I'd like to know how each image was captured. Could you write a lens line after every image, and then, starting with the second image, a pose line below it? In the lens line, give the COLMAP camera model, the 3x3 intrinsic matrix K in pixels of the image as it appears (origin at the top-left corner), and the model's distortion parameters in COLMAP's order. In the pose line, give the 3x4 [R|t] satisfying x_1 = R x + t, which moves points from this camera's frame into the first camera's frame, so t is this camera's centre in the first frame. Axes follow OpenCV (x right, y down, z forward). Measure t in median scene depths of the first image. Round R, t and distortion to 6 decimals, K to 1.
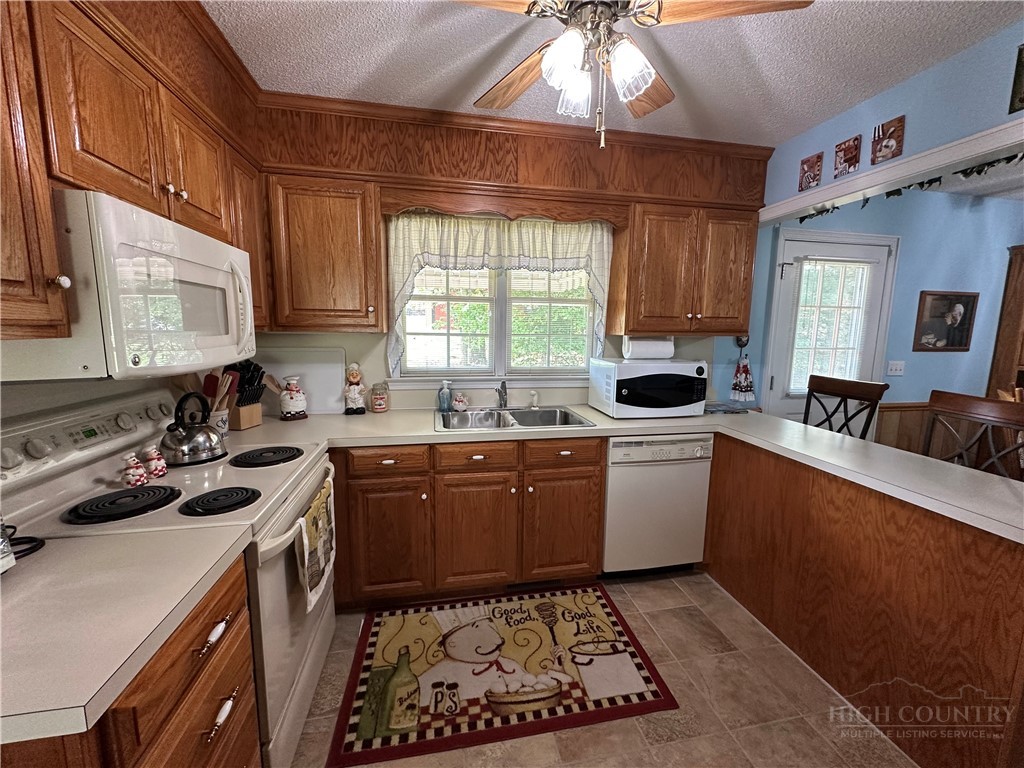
lens RADIAL K [[407.9, 0, 512.3], [0, 407.9, 383.4], [0, 0, 1]] dist [-0.005259, 0.001307]
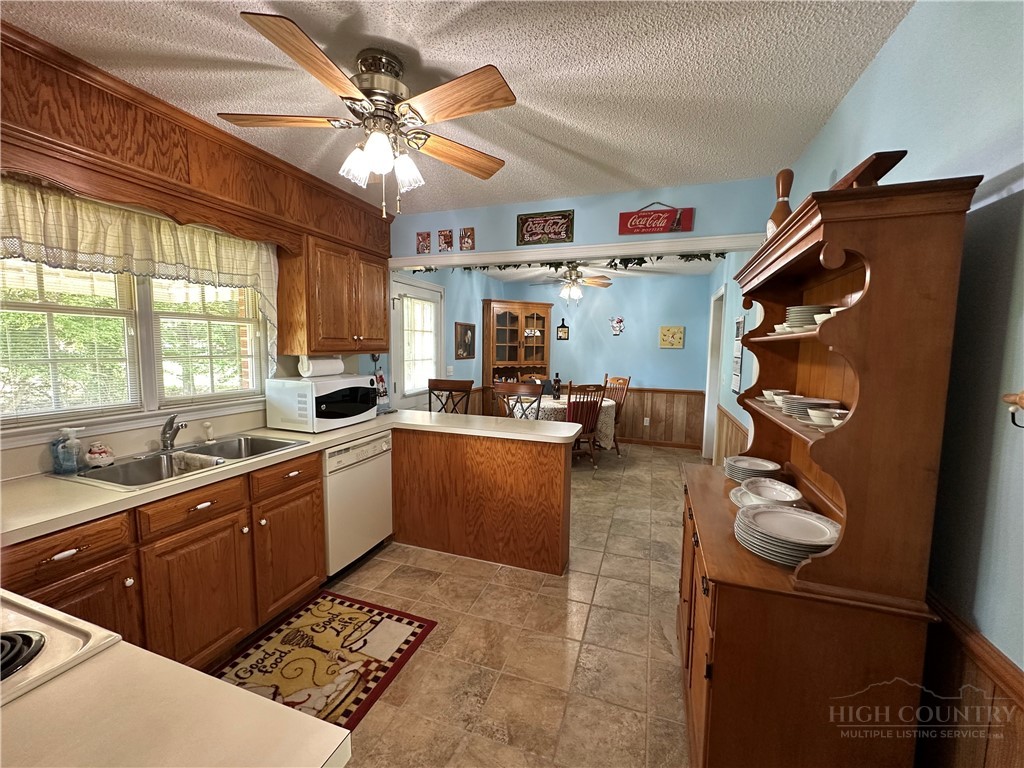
lens RADIAL K [[407.9, 0, 510.8], [0, 407.9, 383.3], [0, 0, 1]] dist [-0.005259, 0.001307]
pose [[0.506268, -0.085925, 0.858085, -0.430905], [0.111783, 0.993168, 0.033500, -0.024623], [-0.855101, 0.078959, 0.512414, 0.006586]]
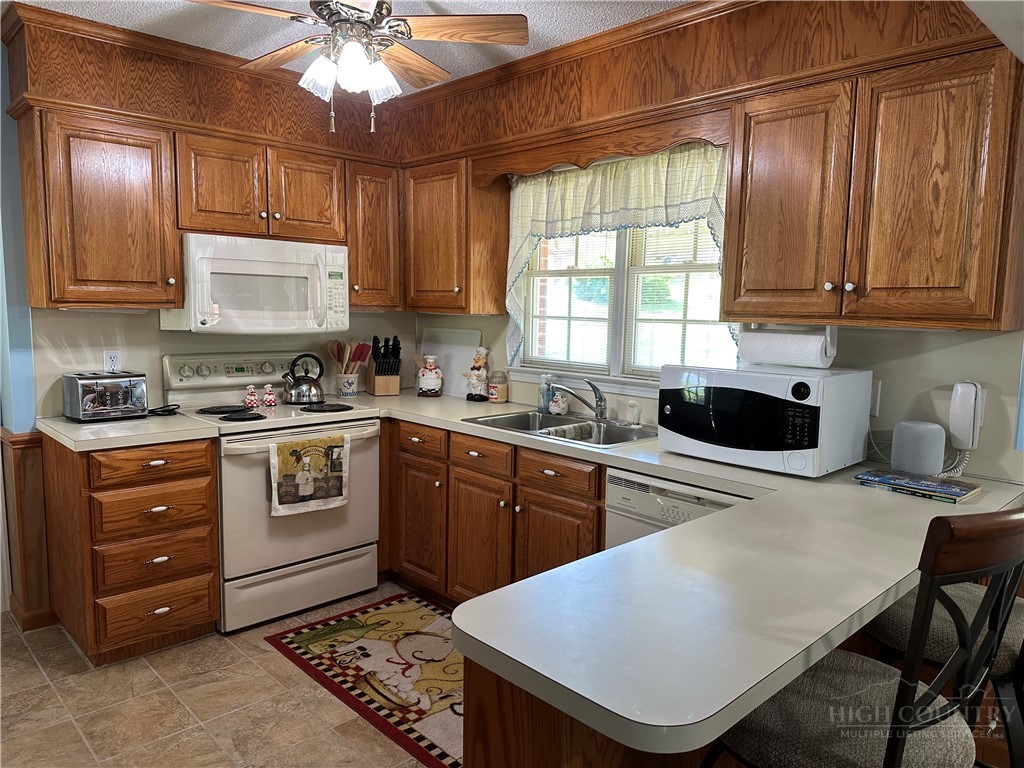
lens RADIAL K [[717.1, 0, 510.4], [0, 717.1, 389.9], [0, 0, 1]] dist [0.060926, -0.070307]
pose [[0.540180, 0.097654, -0.835864, 1.157815], [-0.124653, 0.991573, 0.035288, -0.019800], [0.832266, 0.085132, 0.547801, 0.191384]]
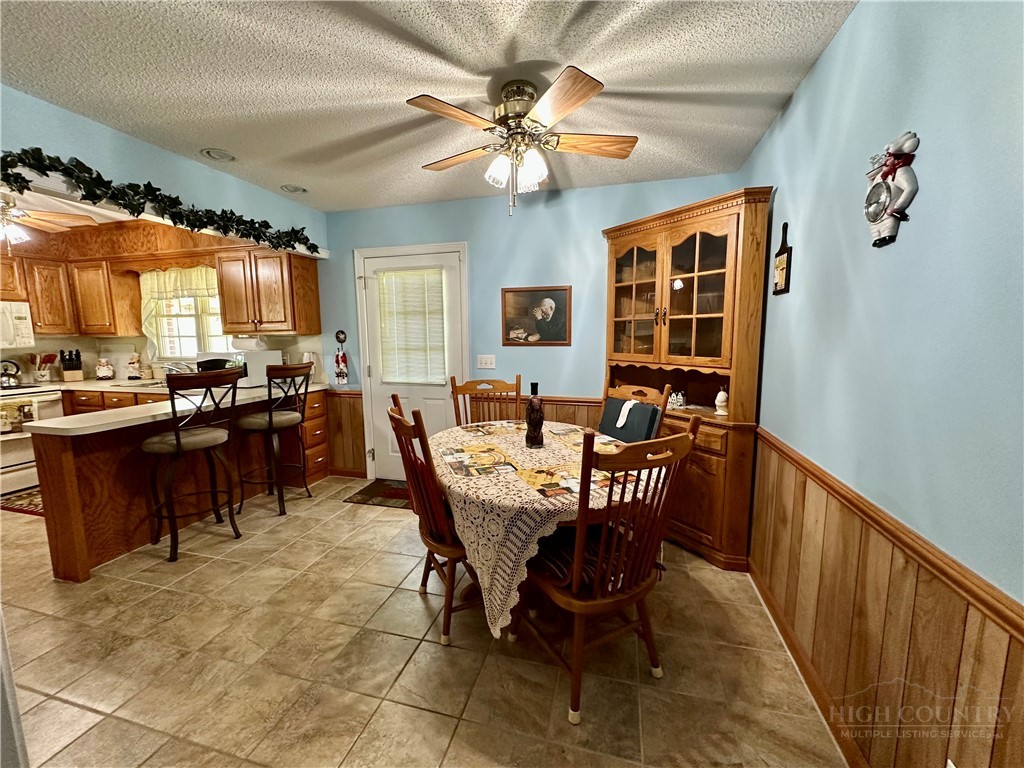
lens RADIAL K [[407.9, 0, 511.5], [0, 407.9, 382.7], [0, 0, 1]] dist [-0.005259, 0.001307]
pose [[0.898772, 0.033801, -0.437112, 2.263111], [-0.040647, 0.999154, -0.006314, 0.035206], [0.436529, 0.023443, 0.899385, 0.087828]]
